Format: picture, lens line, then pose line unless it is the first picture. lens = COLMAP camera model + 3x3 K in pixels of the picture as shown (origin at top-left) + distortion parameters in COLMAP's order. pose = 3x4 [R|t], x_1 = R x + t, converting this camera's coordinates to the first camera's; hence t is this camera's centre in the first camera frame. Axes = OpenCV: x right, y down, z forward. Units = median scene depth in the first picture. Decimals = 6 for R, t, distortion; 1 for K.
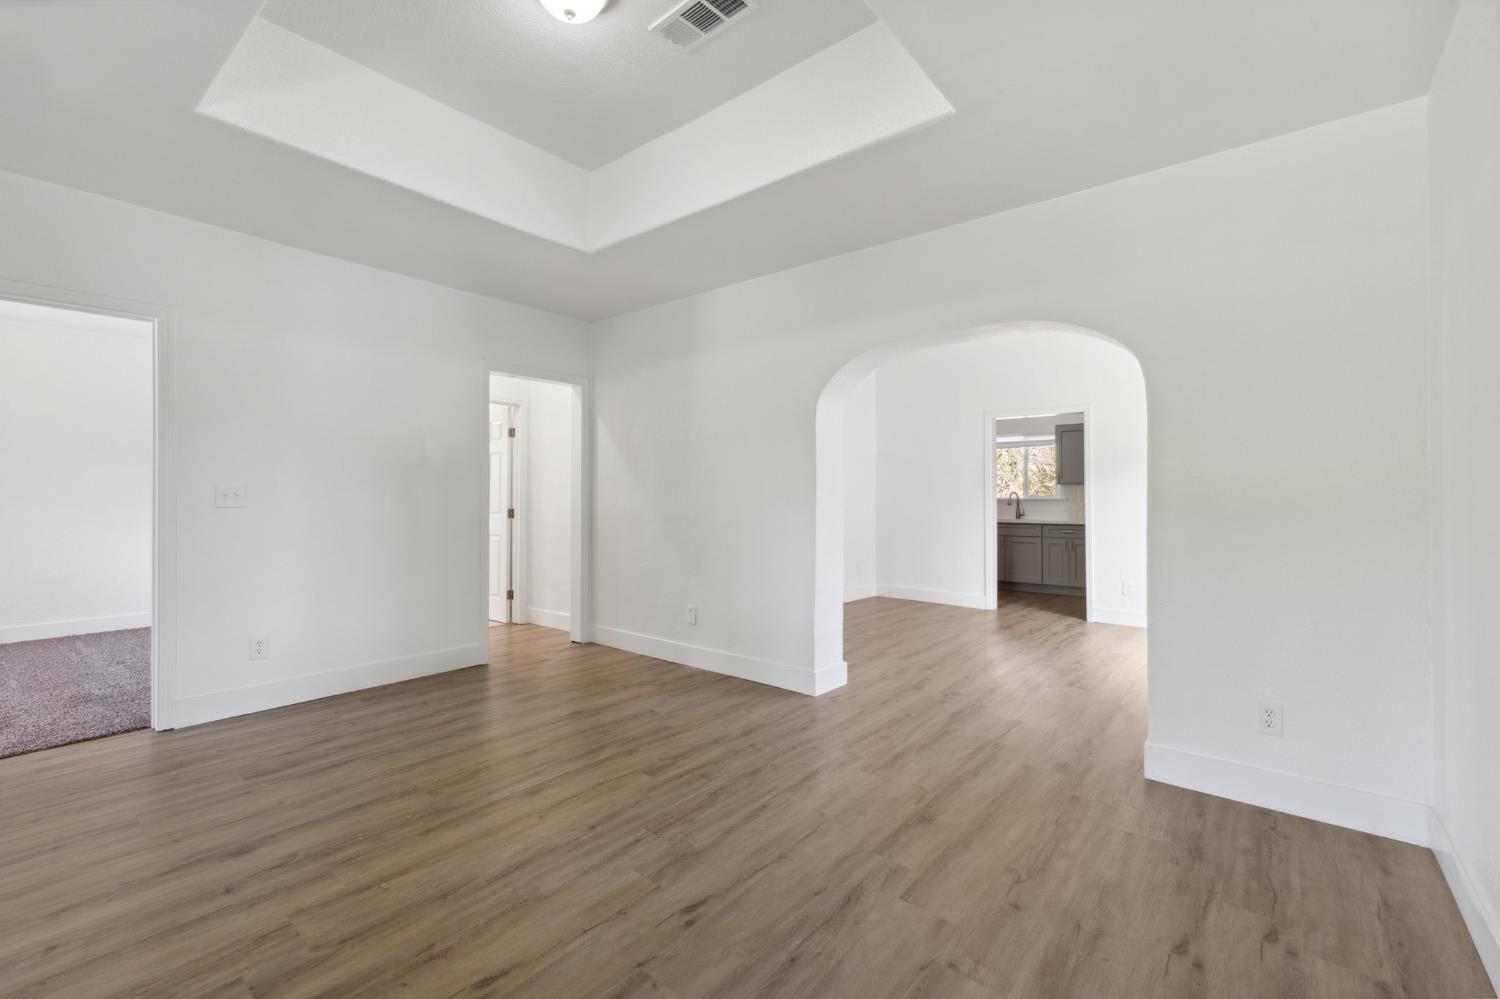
lens RADIAL K [[637.9, 0, 750.0], [0, 637.9, 499.5], [0, 0, 1]] dist [0.002096, 0.000175]
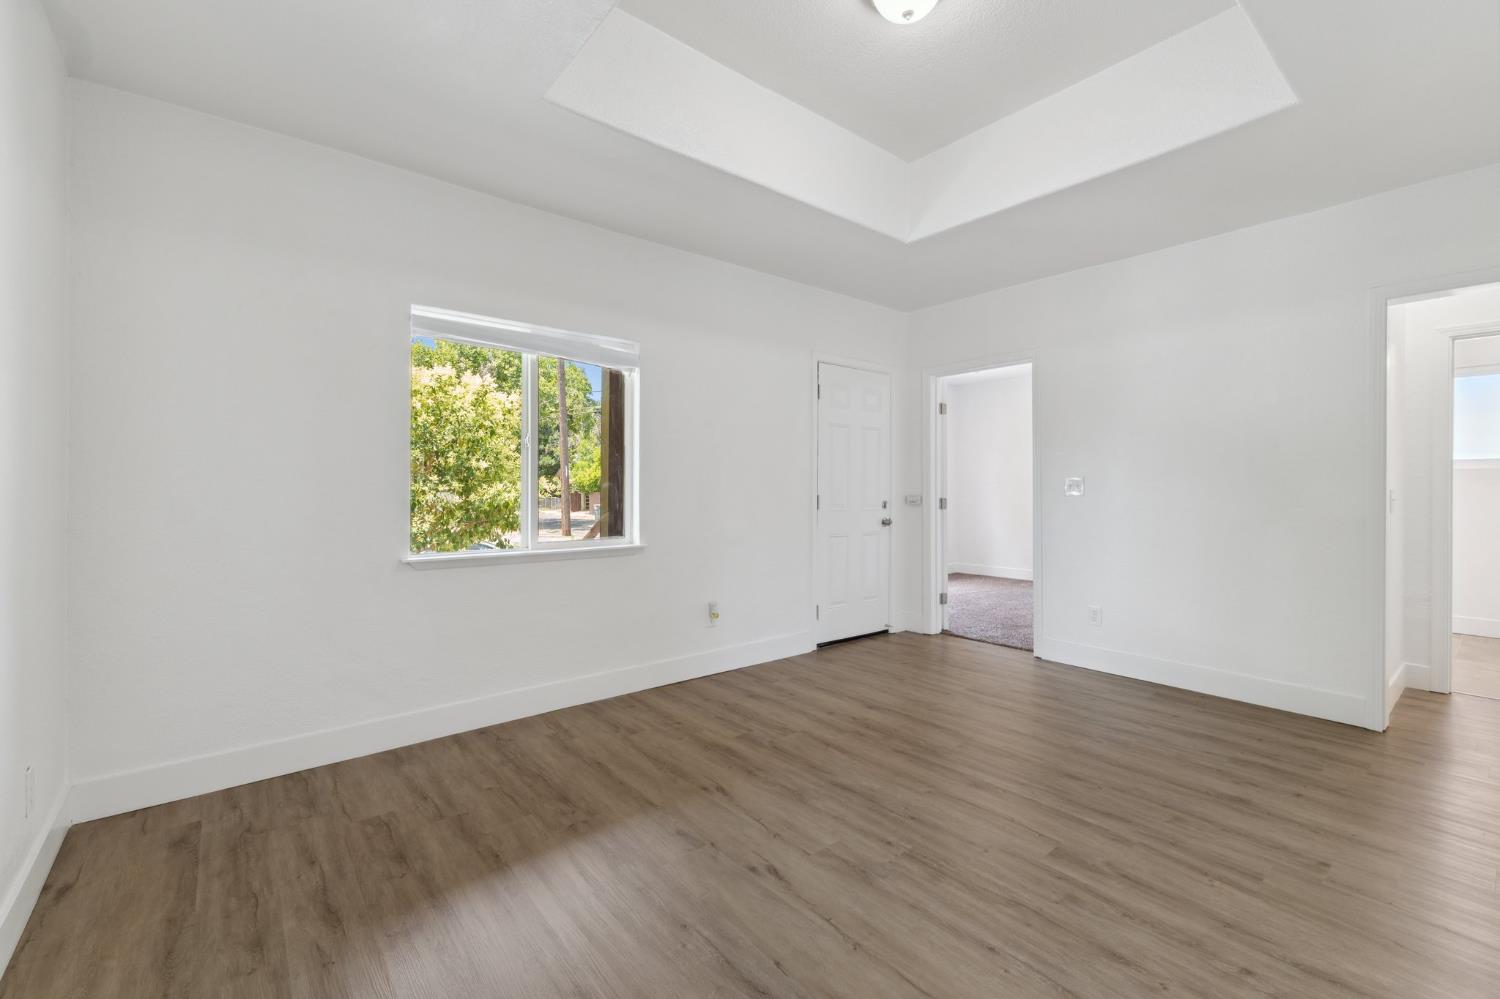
lens RADIAL K [[637.9, 0, 750.0], [0, 637.9, 499.5], [0, 0, 1]] dist [0.002096, 0.000175]
pose [[-0.192220, 0.017821, -0.981190, 0.639231], [-0.007824, 0.999775, 0.019691, 0.002667], [0.981321, 0.011462, -0.192038, 0.785764]]
